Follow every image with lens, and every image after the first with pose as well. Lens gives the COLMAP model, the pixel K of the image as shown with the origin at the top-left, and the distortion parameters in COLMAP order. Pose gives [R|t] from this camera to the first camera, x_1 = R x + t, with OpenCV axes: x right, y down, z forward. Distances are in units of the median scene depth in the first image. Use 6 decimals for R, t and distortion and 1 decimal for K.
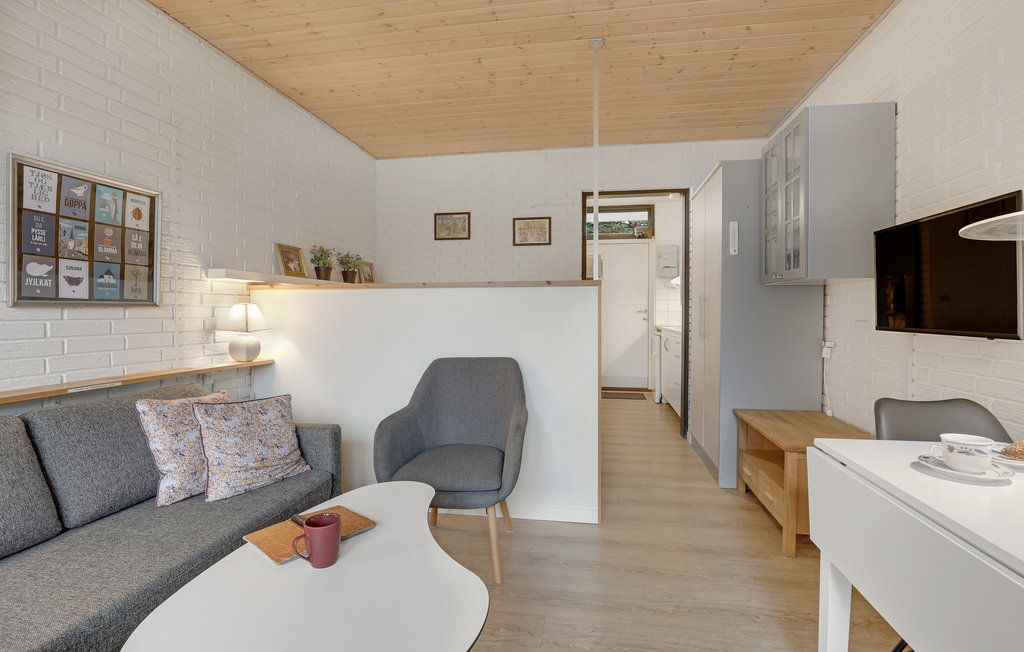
lens RADIAL K [[486.3, 0, 514.4], [0, 486.3, 325.4], [0, 0, 1]] dist [-0.035790, 0.002230]
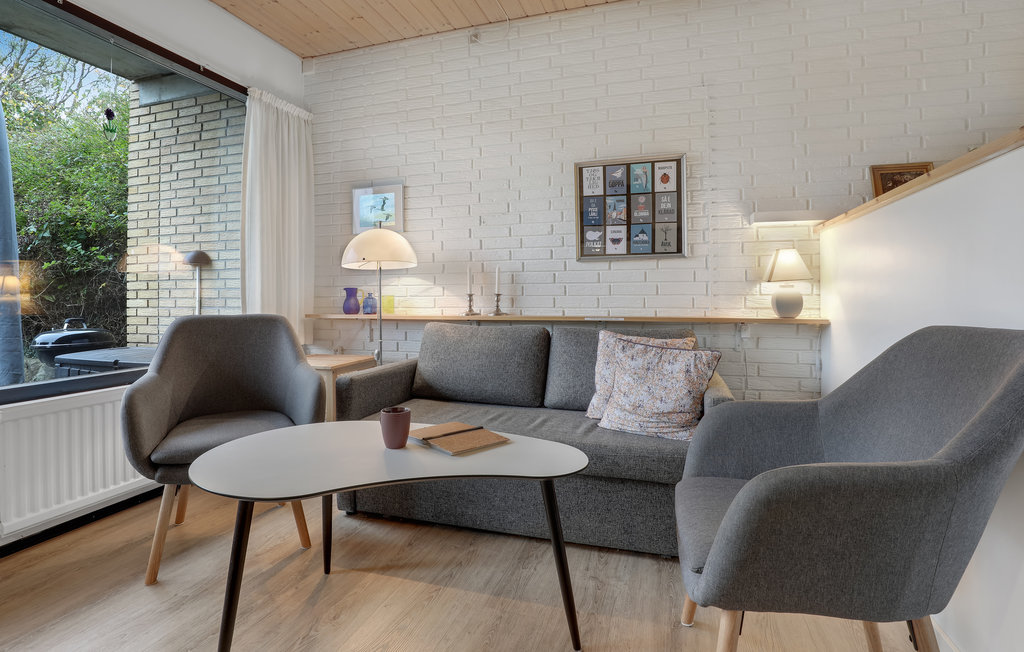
lens RADIAL K [[486.3, 0, 523.3], [0, 486.3, 295.1], [0, 0, 1]] dist [-0.035790, 0.002230]
pose [[-0.131758, -0.003073, -0.991277, 0.436538], [-0.027071, 0.999633, 0.000499, 0.060949], [0.990912, 0.026901, -0.131793, 0.845023]]
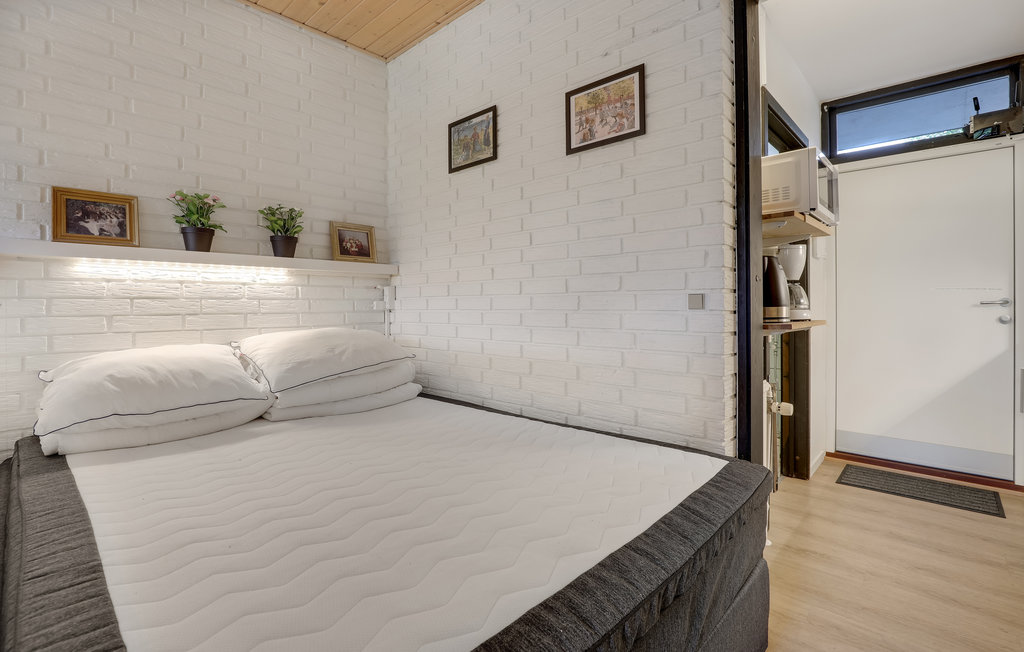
lens RADIAL K [[486.3, 0, 510.5], [0, 486.3, 304.2], [0, 0, 1]] dist [-0.035790, 0.002230]
pose [[0.837432, -0.007761, -0.546487, 0.390475], [-0.011697, 0.999416, -0.032118, -0.027668], [0.546417, 0.033289, 0.836851, 1.227154]]
